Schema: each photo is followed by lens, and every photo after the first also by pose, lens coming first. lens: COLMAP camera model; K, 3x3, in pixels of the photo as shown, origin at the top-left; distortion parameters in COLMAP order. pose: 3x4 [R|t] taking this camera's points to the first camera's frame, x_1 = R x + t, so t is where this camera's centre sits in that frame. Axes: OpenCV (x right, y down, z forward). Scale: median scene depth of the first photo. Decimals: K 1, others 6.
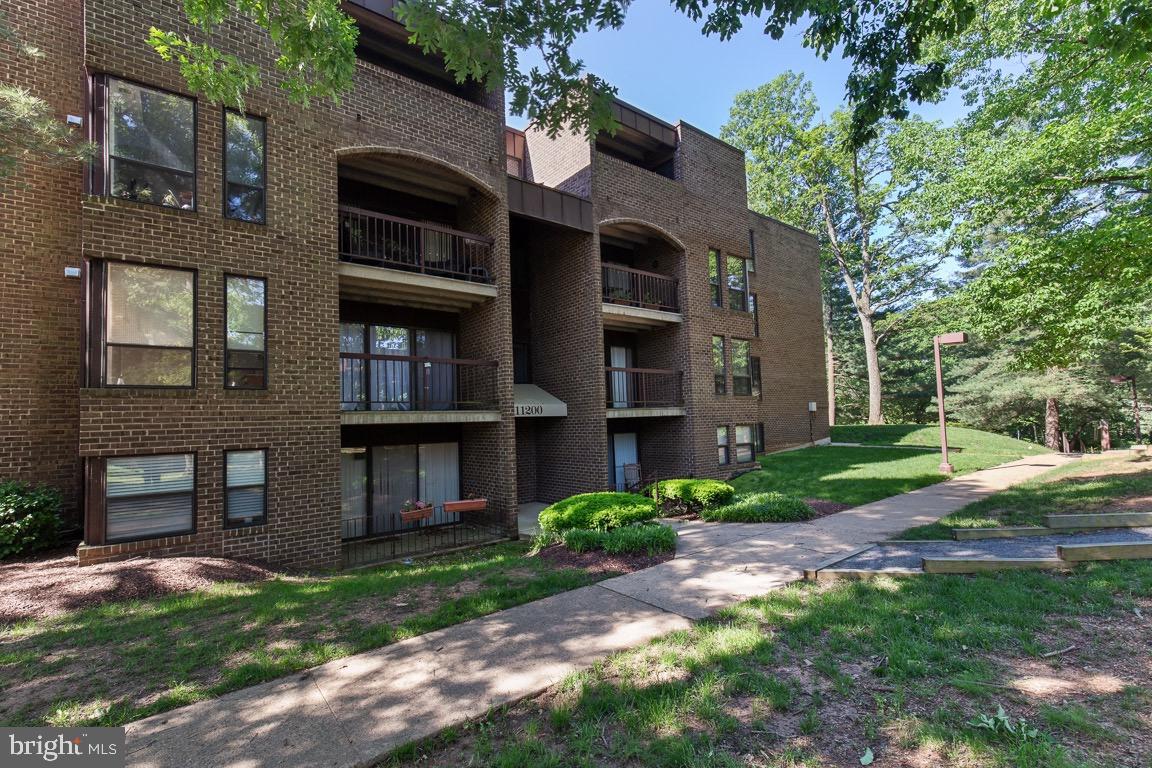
lens RADIAL K [[533.6, 0, 555.2], [0, 533.6, 410.4], [0, 0, 1]] dist [-0.001738, 0.000079]
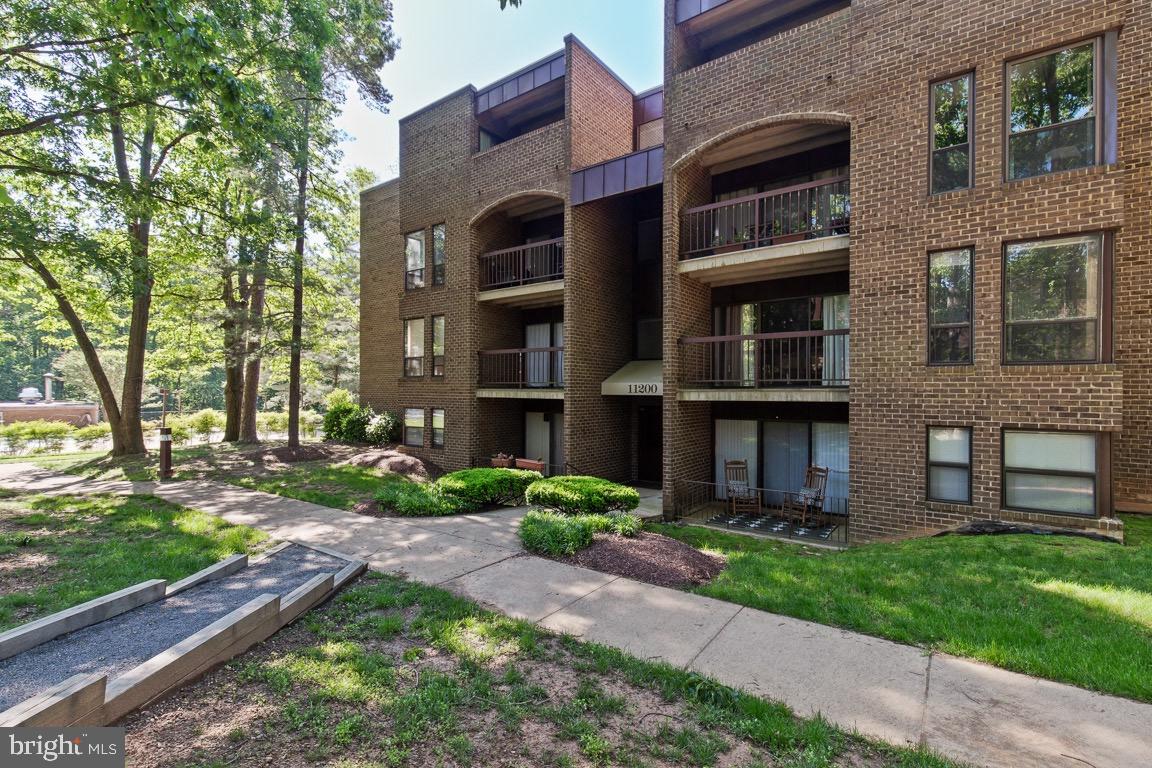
lens RADIAL K [[533.6, 0, 574.2], [0, 533.6, 383.1], [0, 0, 1]] dist [-0.001738, 0.000079]
pose [[0.252878, 0.005785, -0.967481, 1.061398], [0.002724, 0.999974, 0.006691, -0.022270], [0.967494, -0.004328, 0.252855, 0.799080]]
